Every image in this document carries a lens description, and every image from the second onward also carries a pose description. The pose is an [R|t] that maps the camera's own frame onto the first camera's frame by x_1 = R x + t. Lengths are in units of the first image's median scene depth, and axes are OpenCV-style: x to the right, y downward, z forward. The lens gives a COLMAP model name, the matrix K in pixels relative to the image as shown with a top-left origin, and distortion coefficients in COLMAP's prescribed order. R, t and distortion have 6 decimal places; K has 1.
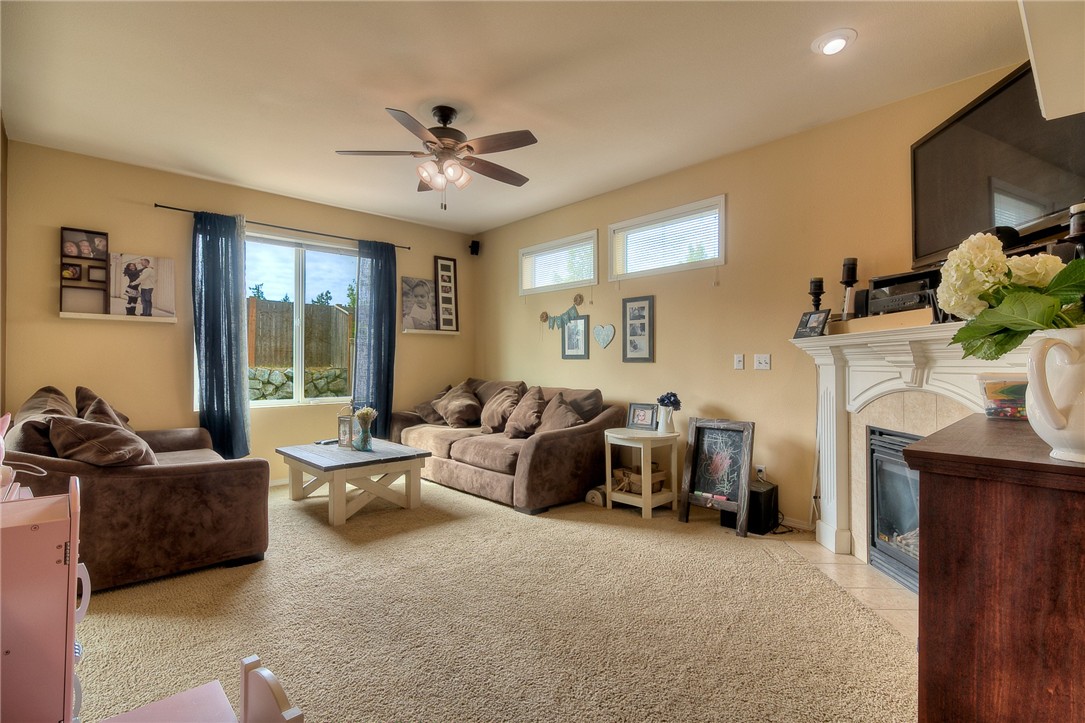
lens RADIAL K [[514.1, 0, 537.6], [0, 514.1, 359.6], [0, 0, 1]] dist [0.004912, -0.000260]
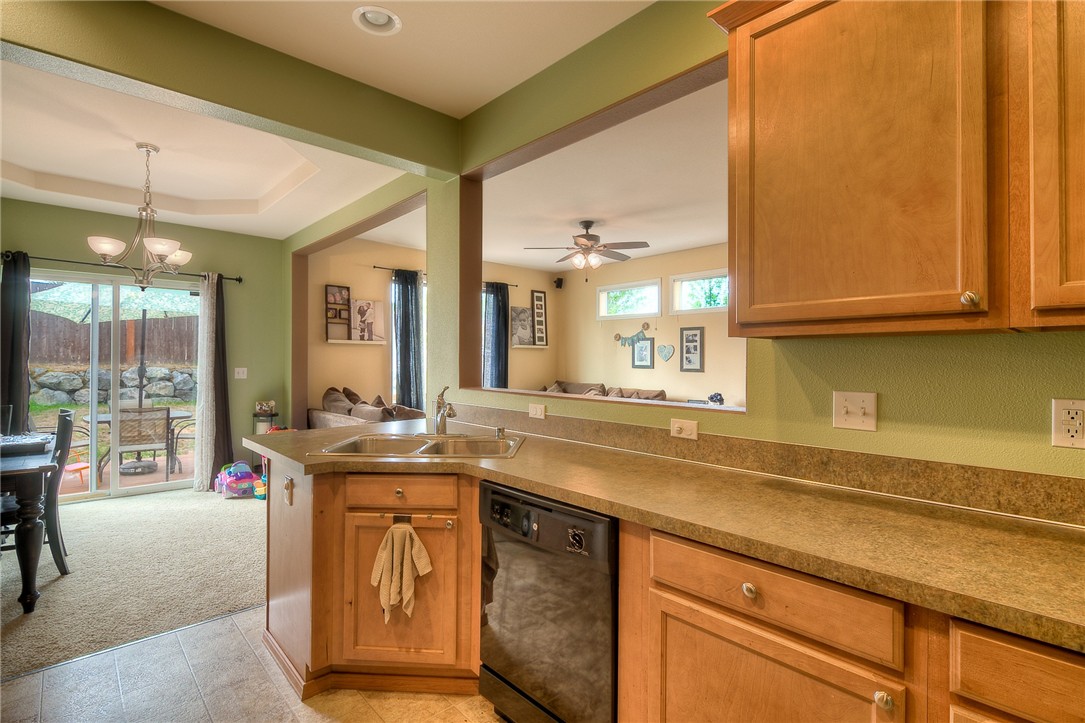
lens RADIAL K [[505.7, 0, 536.4], [0, 505.7, 357.6], [0, 0, 1]] dist [0.013961, -0.014437]
pose [[0.999969, 0.004967, -0.006054, -0.232633], [-0.004942, 0.999979, 0.004115, -0.038351], [0.006074, -0.004085, 0.999973, -0.432215]]
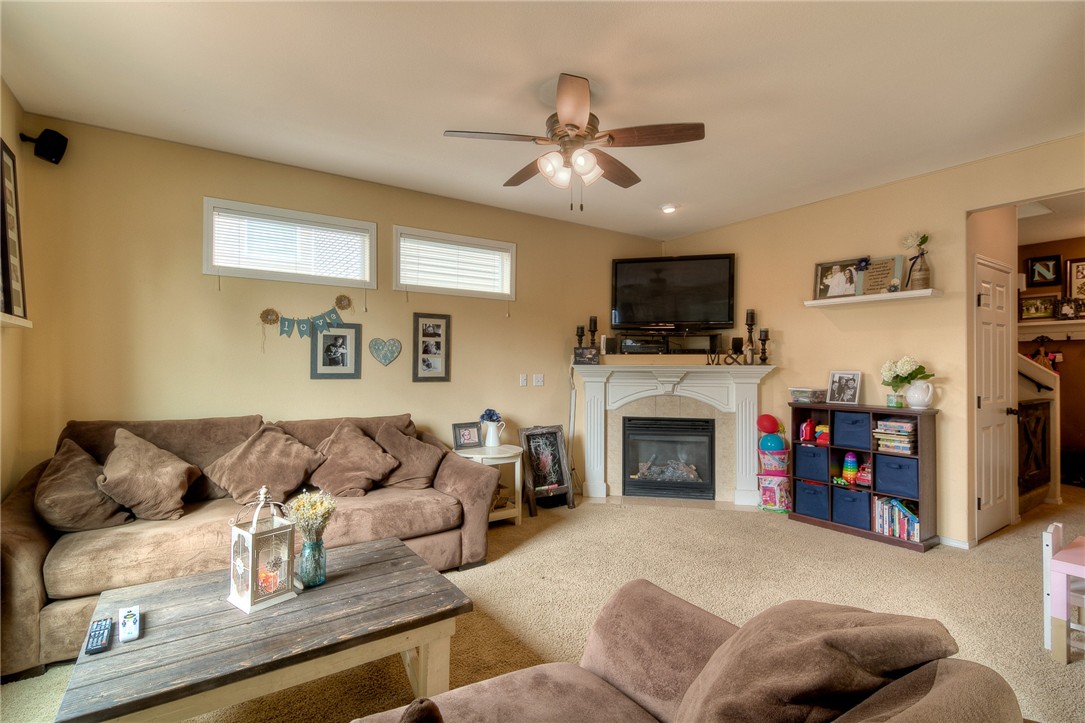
lens RADIAL K [[514.1, 0, 537.6], [0, 514.1, 359.6], [0, 0, 1]] dist [0.004912, -0.000260]
pose [[0.139953, 0.011372, 0.990093, -0.713996], [-0.012656, 0.999873, -0.009696, -0.028588], [-0.990077, -0.011174, 0.140079, 0.656688]]
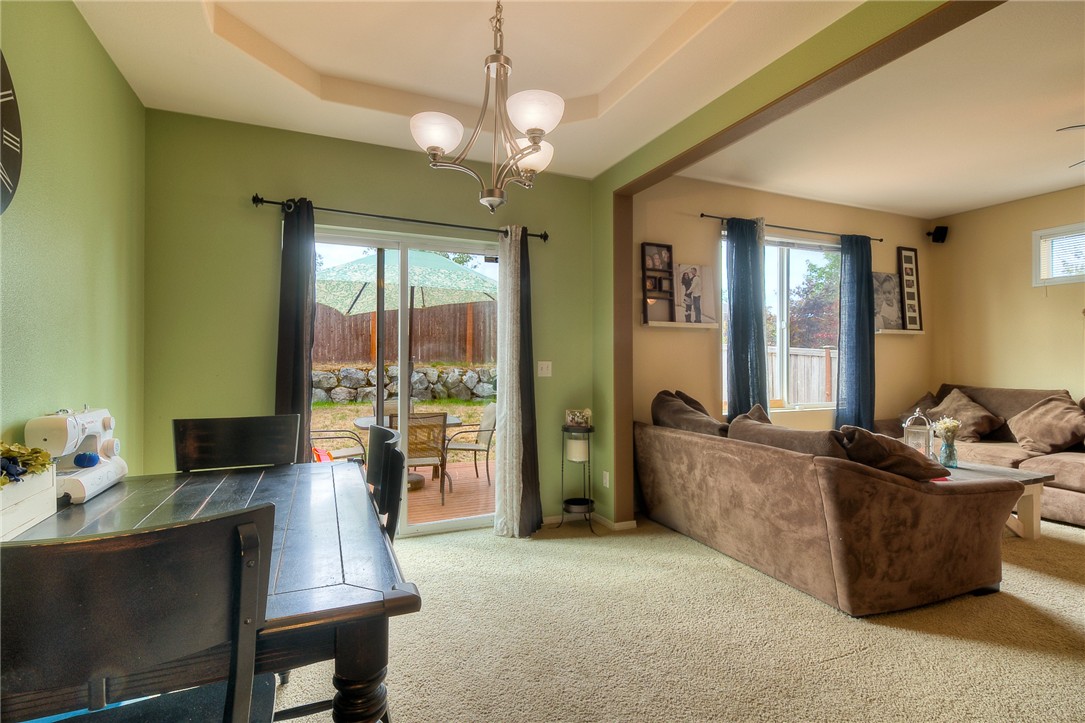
lens RADIAL K [[514.1, 0, 537.6], [0, 514.1, 359.6], [0, 0, 1]] dist [0.004912, -0.000260]
pose [[0.942359, -0.000390, -0.334604, -0.639033], [0.002244, 0.999984, 0.005156, -0.014468], [0.334597, -0.005610, 0.942345, -0.076013]]
